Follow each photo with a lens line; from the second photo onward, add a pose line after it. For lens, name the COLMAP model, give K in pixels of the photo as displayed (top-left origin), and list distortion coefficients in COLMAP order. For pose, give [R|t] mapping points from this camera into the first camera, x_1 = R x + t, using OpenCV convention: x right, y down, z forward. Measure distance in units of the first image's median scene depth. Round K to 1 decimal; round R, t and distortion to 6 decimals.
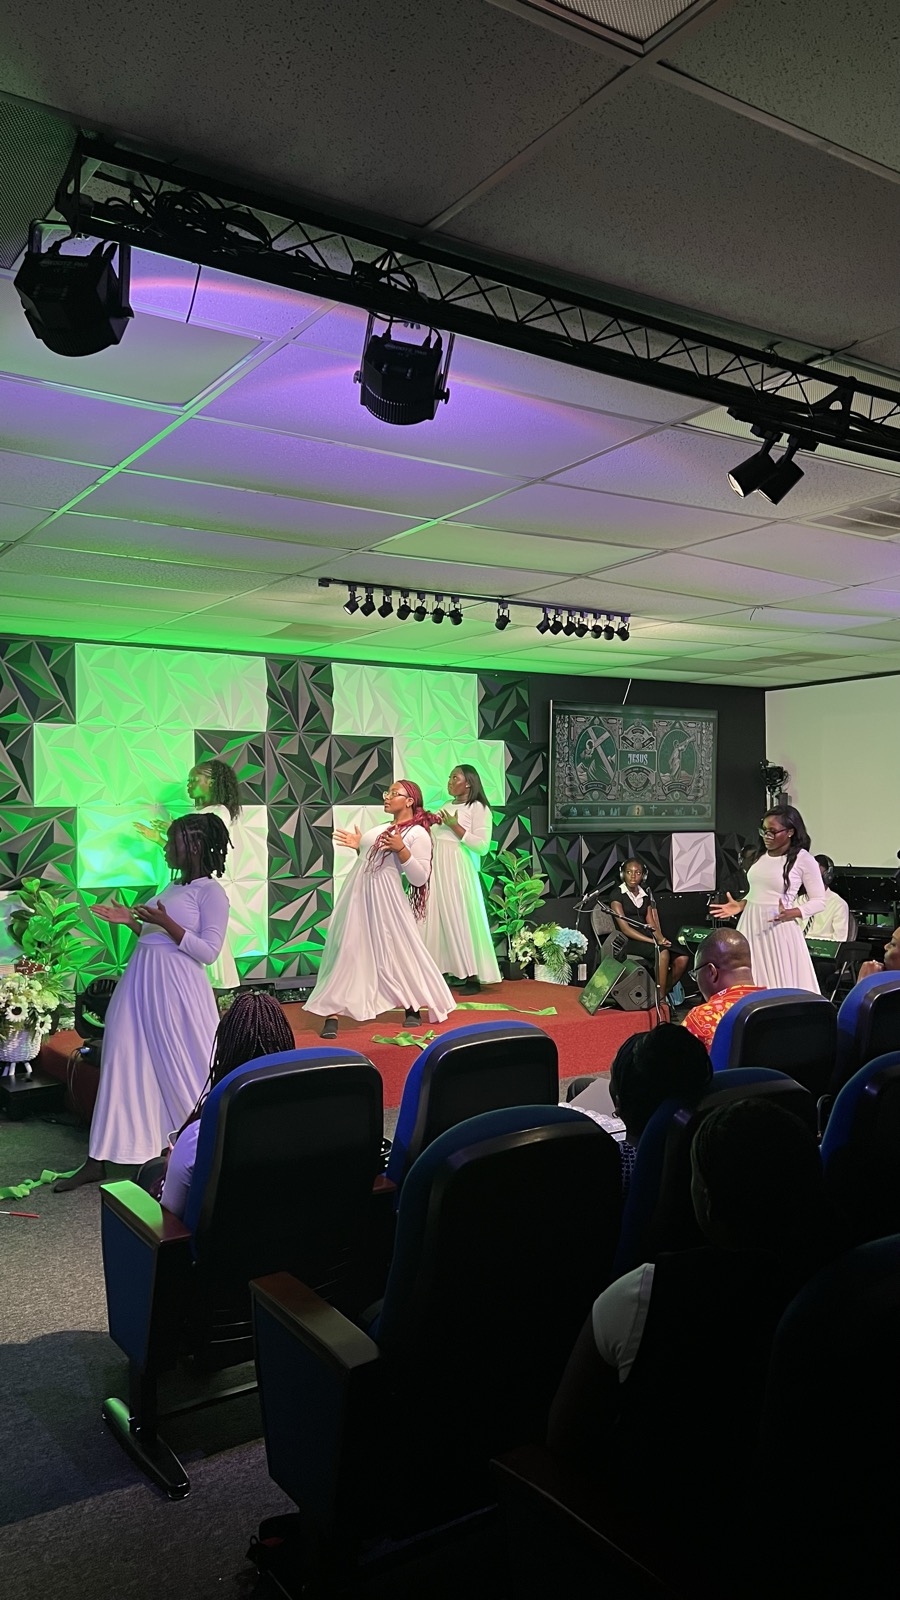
lens RADIAL K [[1212.7, 0, 470.7], [0, 1212.7, 800.3], [0, 0, 1]] dist [0.006136, -0.001991]
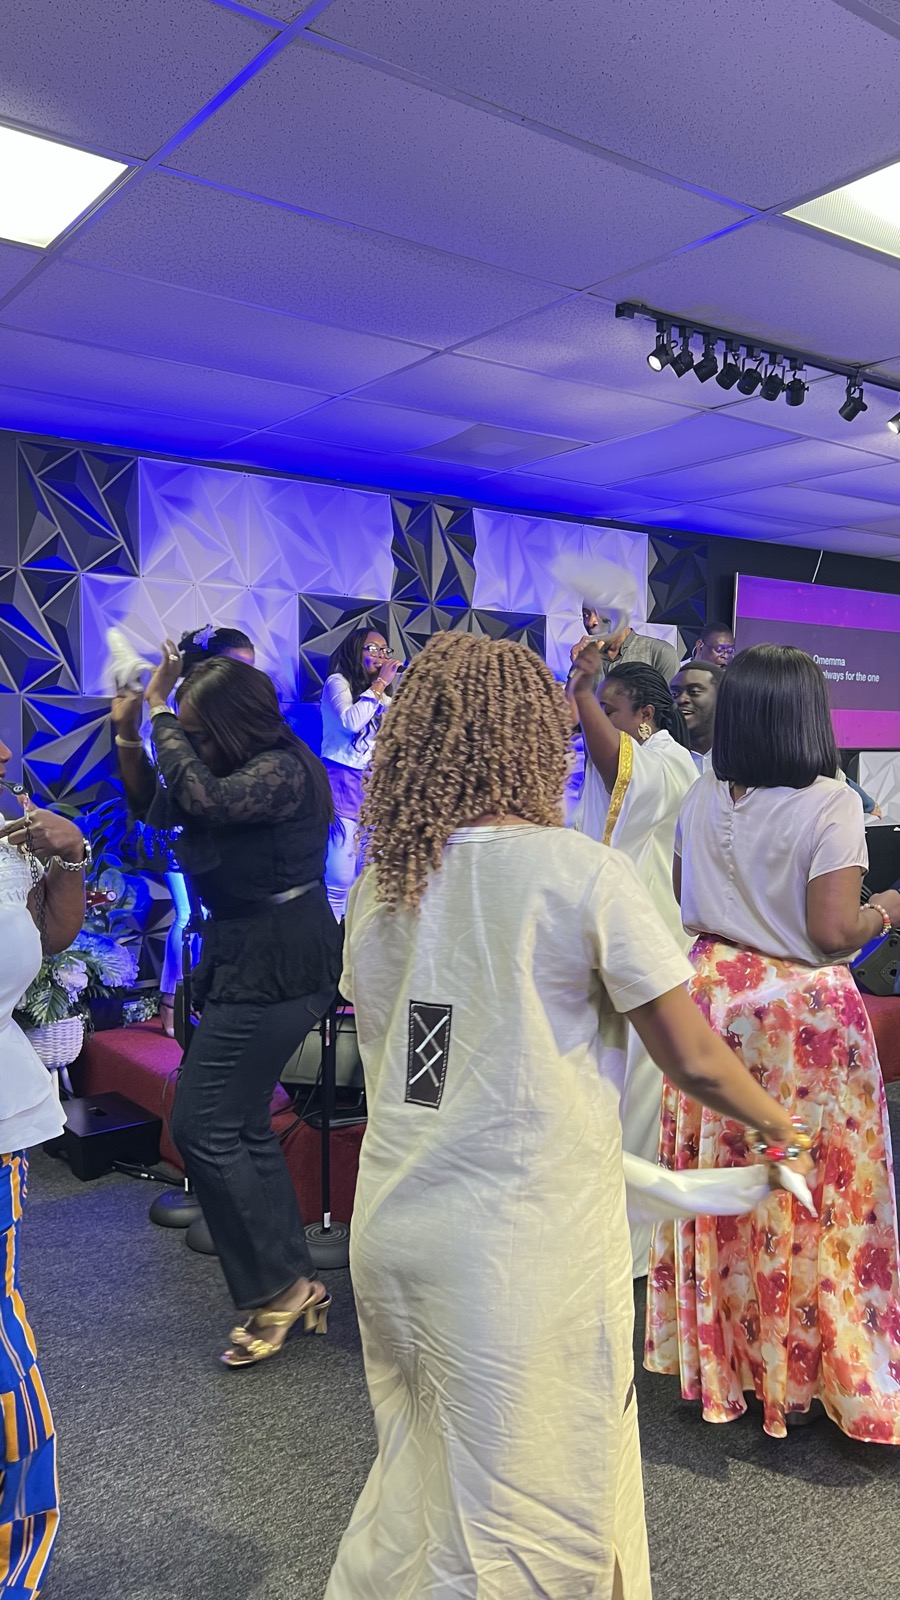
lens RADIAL K [[1201.9, 0, 426.9], [0, 1201.9, 777.1], [0, 0, 1]] dist [0.007197, -0.011475]
pose [[0.999820, 0.012774, 0.014050, -0.199434], [-0.013409, 0.998847, 0.046093, 0.017680], [-0.013445, -0.046273, 0.998838, 0.370066]]
